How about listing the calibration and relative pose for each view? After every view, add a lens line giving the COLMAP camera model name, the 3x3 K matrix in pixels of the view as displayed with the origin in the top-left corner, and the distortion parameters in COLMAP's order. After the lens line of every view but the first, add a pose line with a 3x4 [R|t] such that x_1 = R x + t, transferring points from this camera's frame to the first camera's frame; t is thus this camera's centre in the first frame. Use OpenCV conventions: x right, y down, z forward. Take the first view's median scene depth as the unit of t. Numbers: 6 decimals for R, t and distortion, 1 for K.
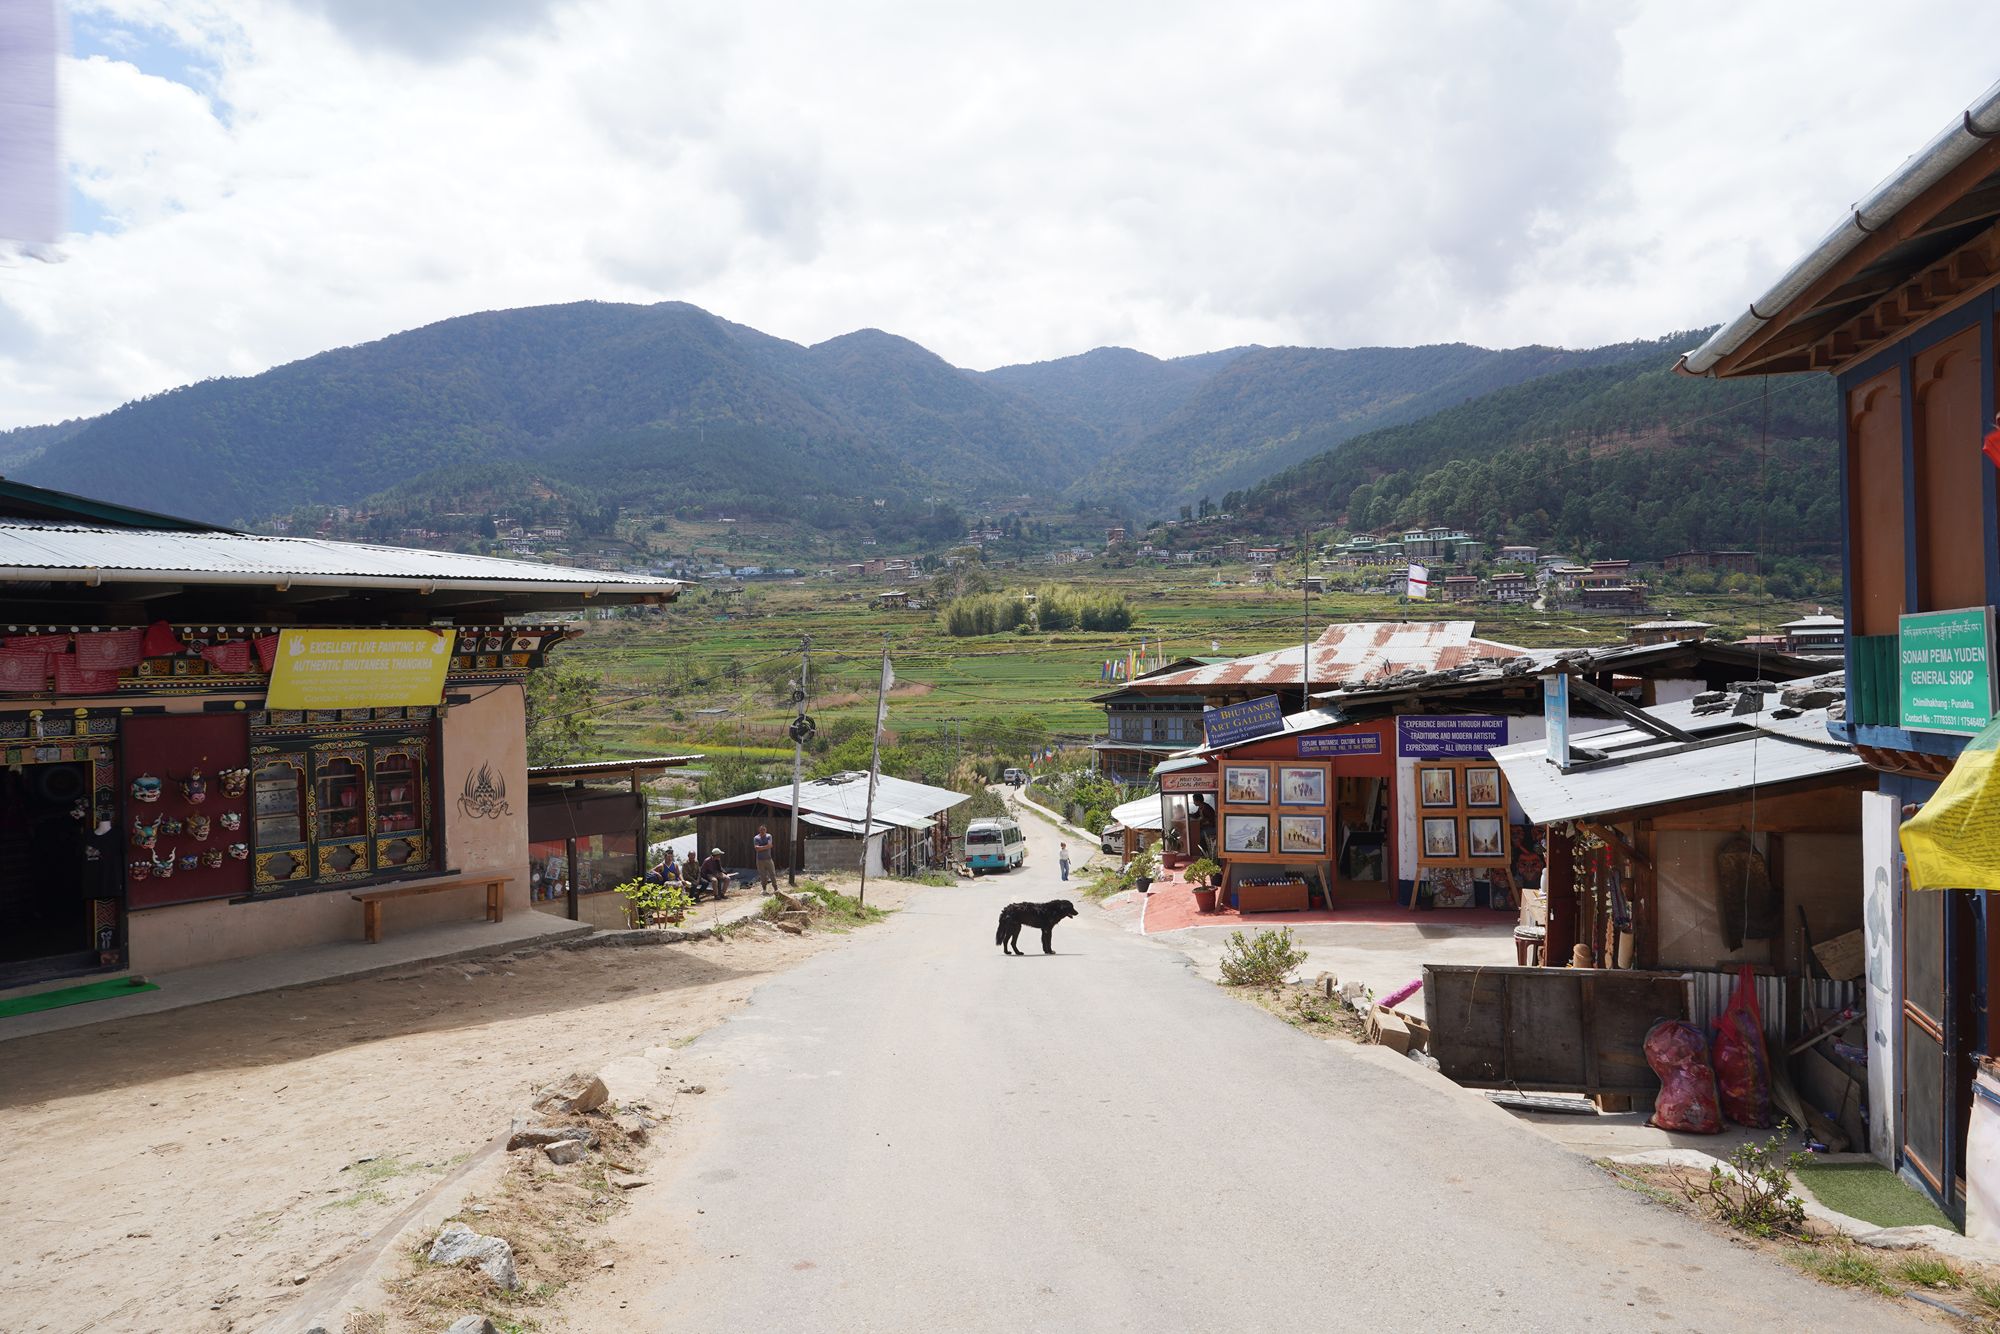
lens RADIAL K [[1356.2, 0, 993.1], [0, 1356.2, 642.2], [0, 0, 1]] dist [-0.008175, 0.016571]
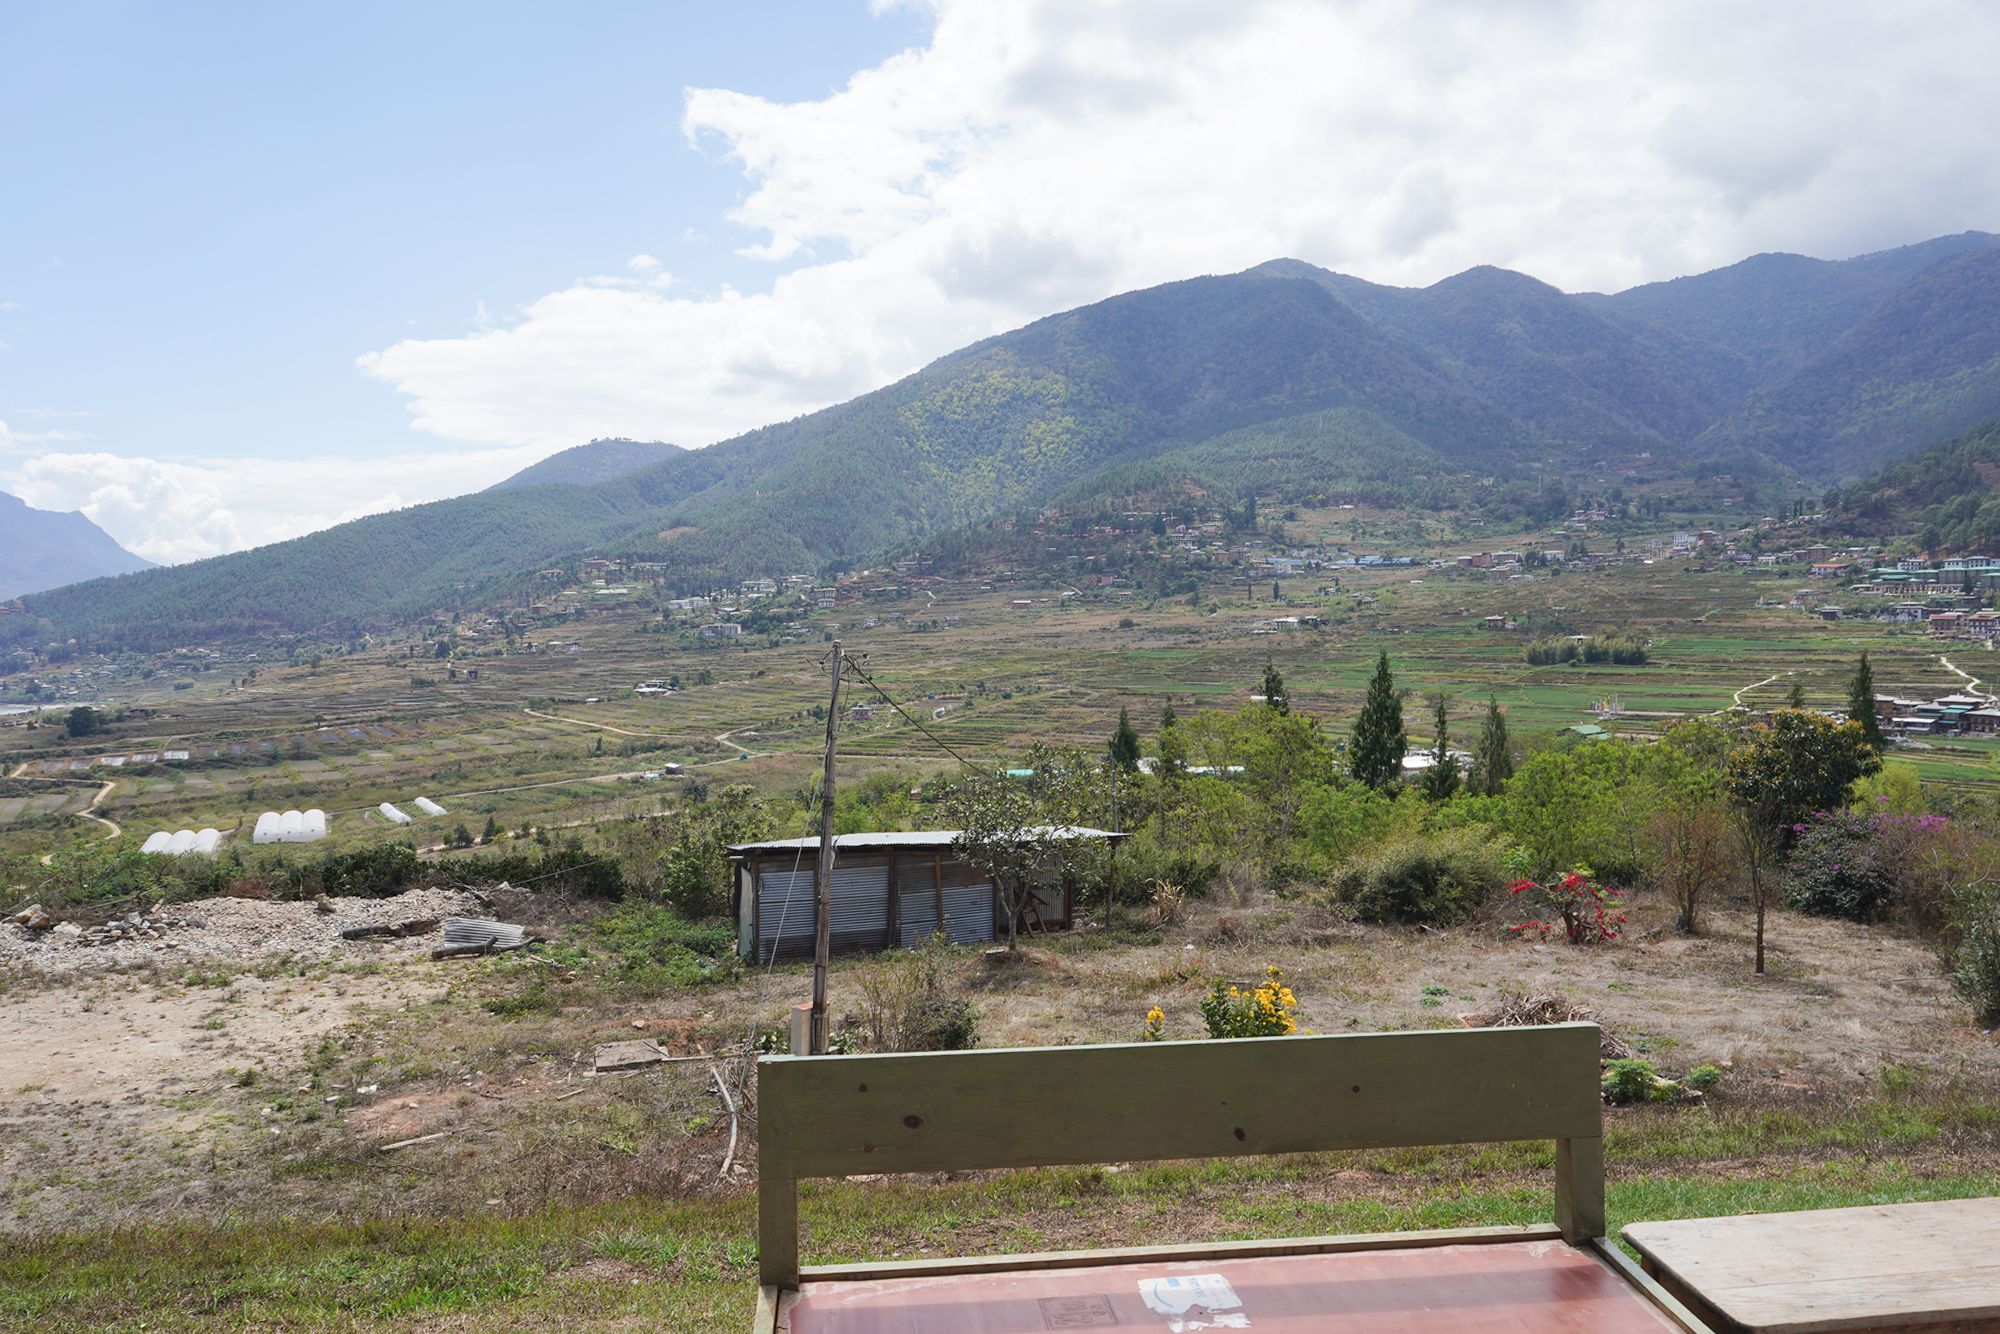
lens RADIAL K [[1356.2, 0, 1016.9], [0, 1356.2, 672.0], [0, 0, 1]] dist [-0.008175, 0.016571]
pose [[0.914918, 0.025817, -0.402814, 0.012706], [-0.001271, 0.998132, 0.061086, -0.019511], [0.403639, -0.055376, 0.913241, -0.159126]]
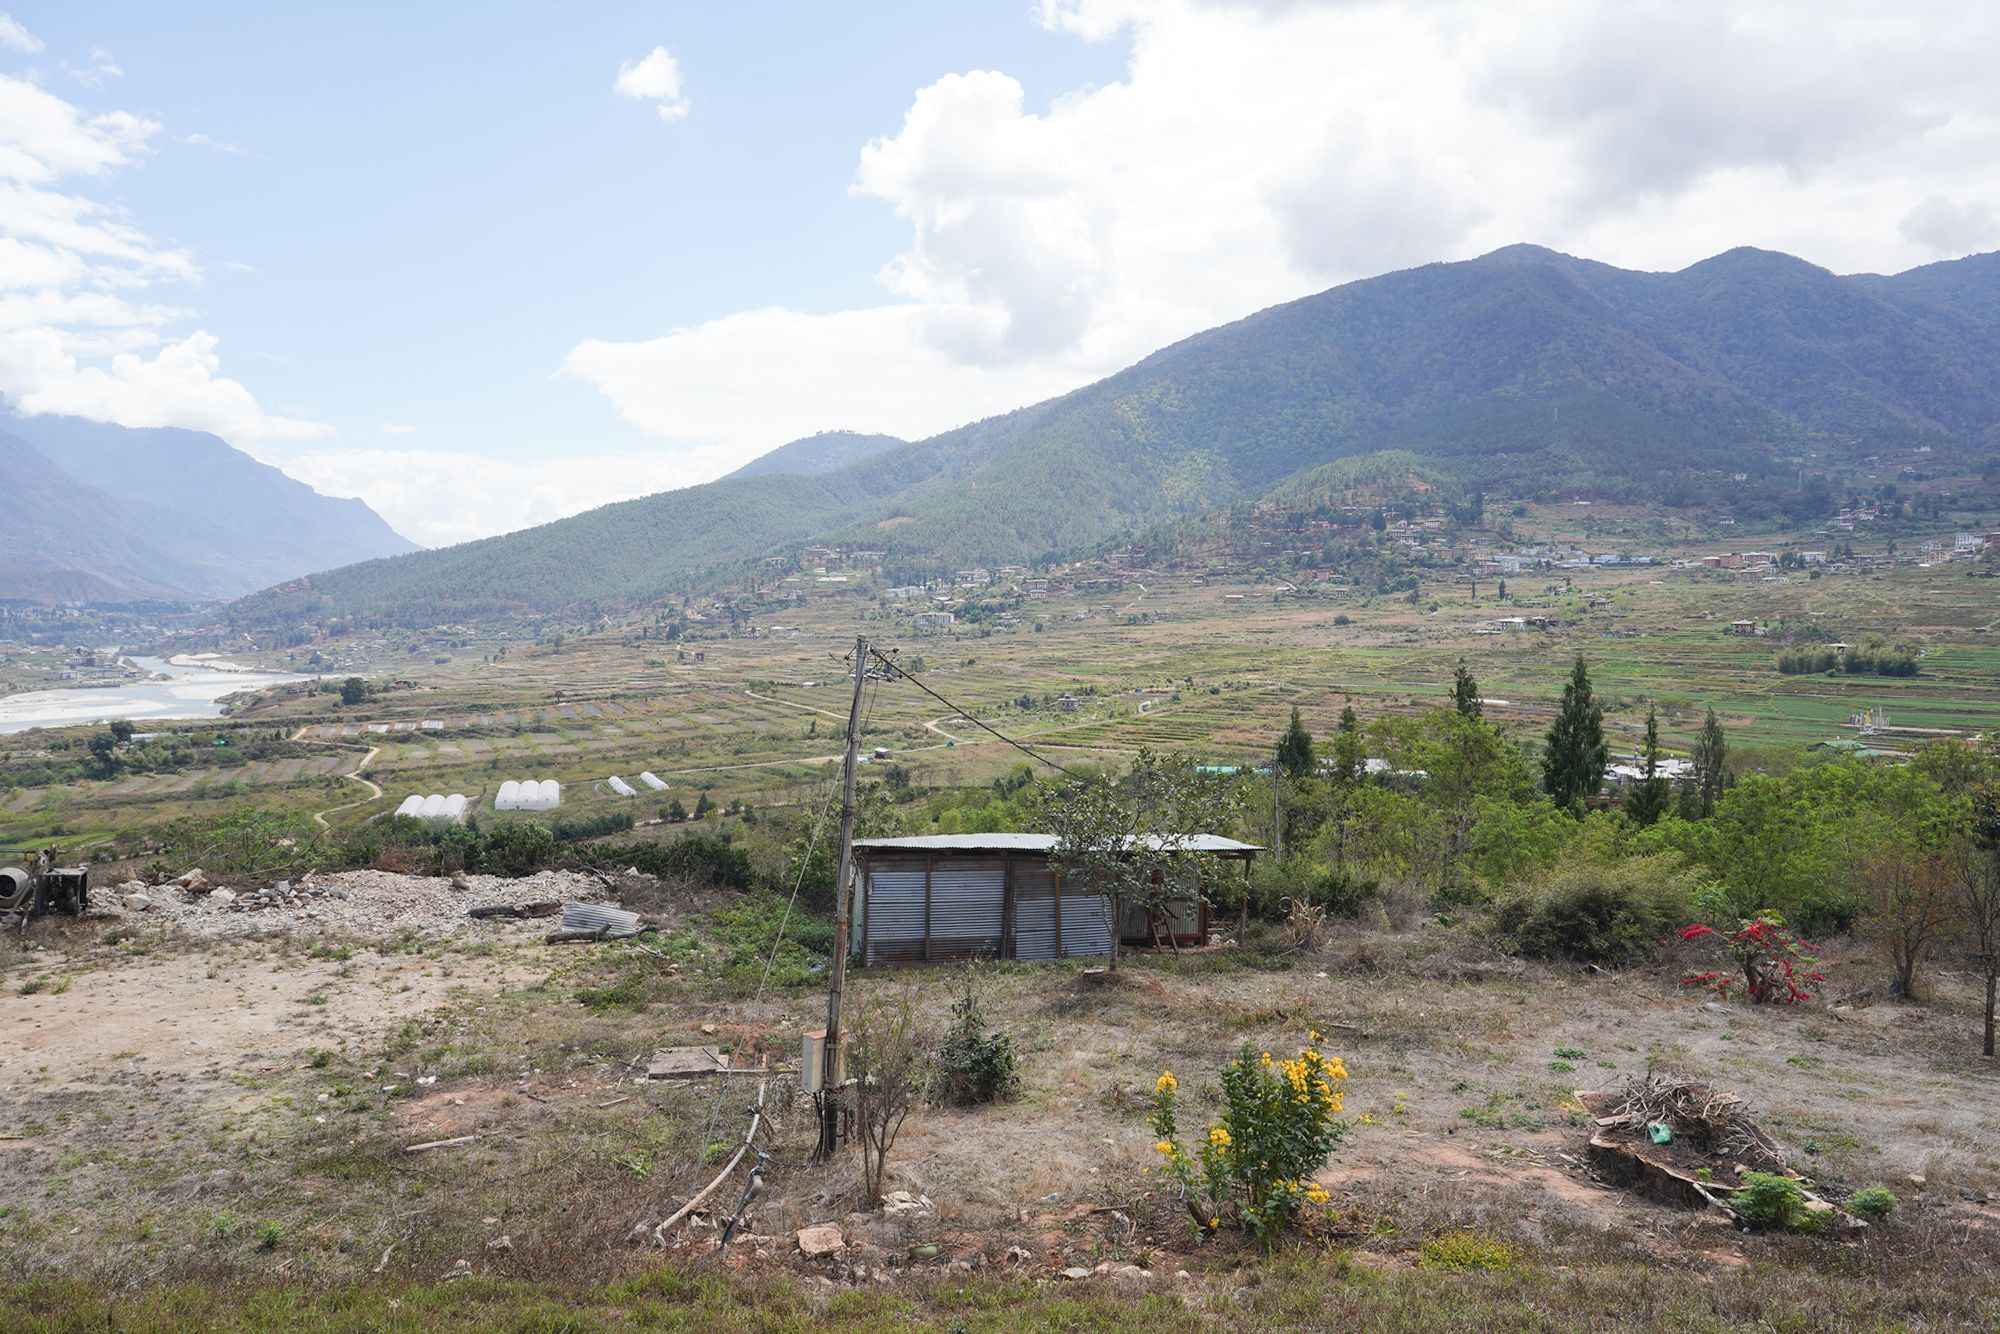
lens RADIAL K [[1356.2, 0, 1031.3], [0, 1356.2, 657.4], [0, 0, 1]] dist [-0.008175, 0.016571]
pose [[0.845479, 0.045019, -0.532108, 0.013988], [-0.017323, 0.998228, 0.056931, -0.019472], [0.533728, -0.038916, 0.844760, -0.155439]]
